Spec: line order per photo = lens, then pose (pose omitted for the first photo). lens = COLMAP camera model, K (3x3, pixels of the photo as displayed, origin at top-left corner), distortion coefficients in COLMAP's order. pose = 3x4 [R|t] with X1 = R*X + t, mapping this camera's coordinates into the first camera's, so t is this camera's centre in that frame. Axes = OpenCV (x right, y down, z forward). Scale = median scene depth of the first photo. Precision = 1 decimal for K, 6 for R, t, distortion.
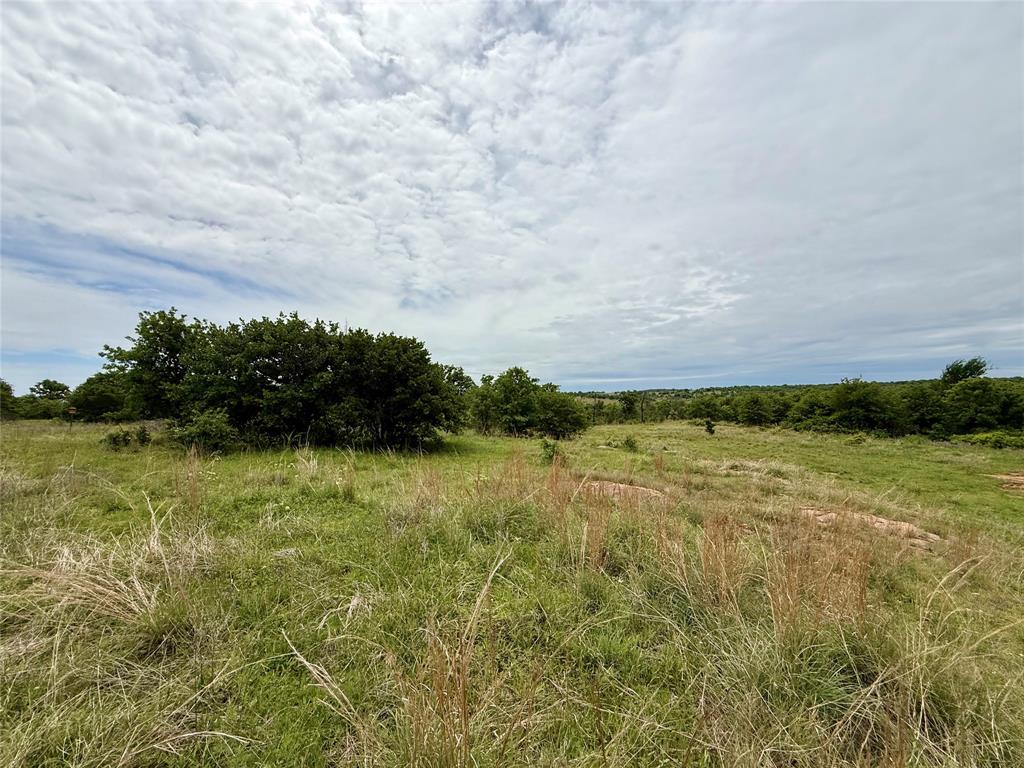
lens RADIAL K [[409.9, 0, 515.8], [0, 409.9, 380.6], [0, 0, 1]] dist [-0.003446, 0.000095]
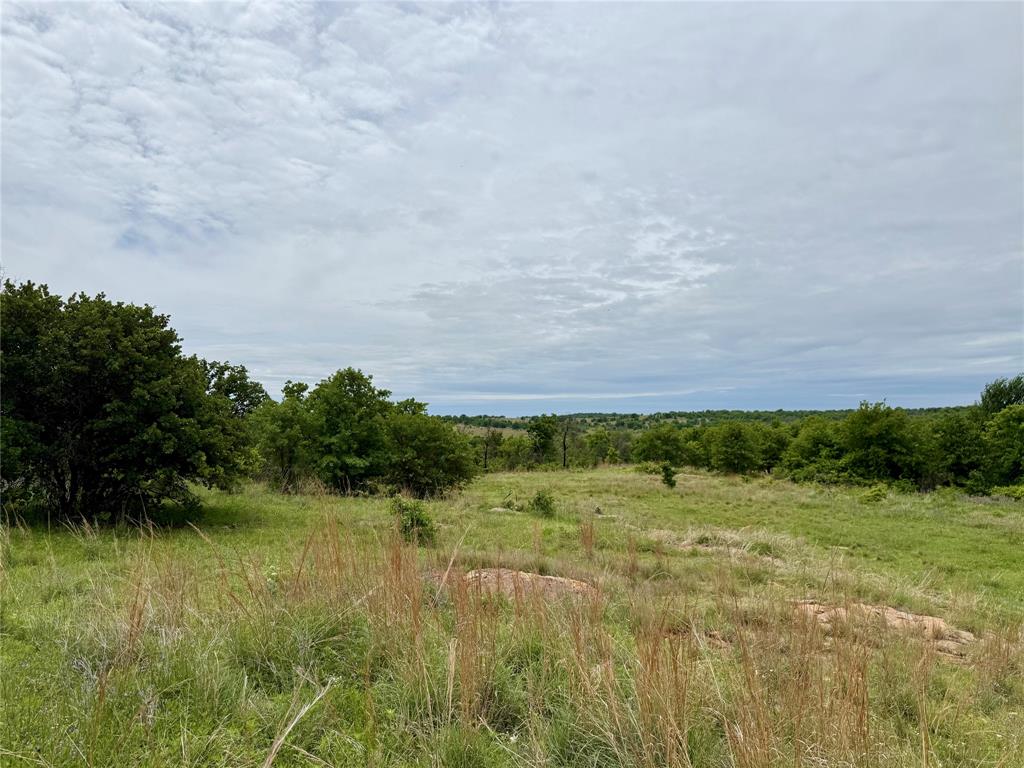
lens RADIAL K [[845.5, 0, 514.2], [0, 845.5, 377.7], [0, 0, 1]] dist [-0.029815, 0.005387]
pose [[0.970147, 0.027752, 0.240925, -0.058956], [-0.022688, 0.999460, -0.023765, 0.000818], [-0.241454, 0.017590, 0.970253, -0.172452]]
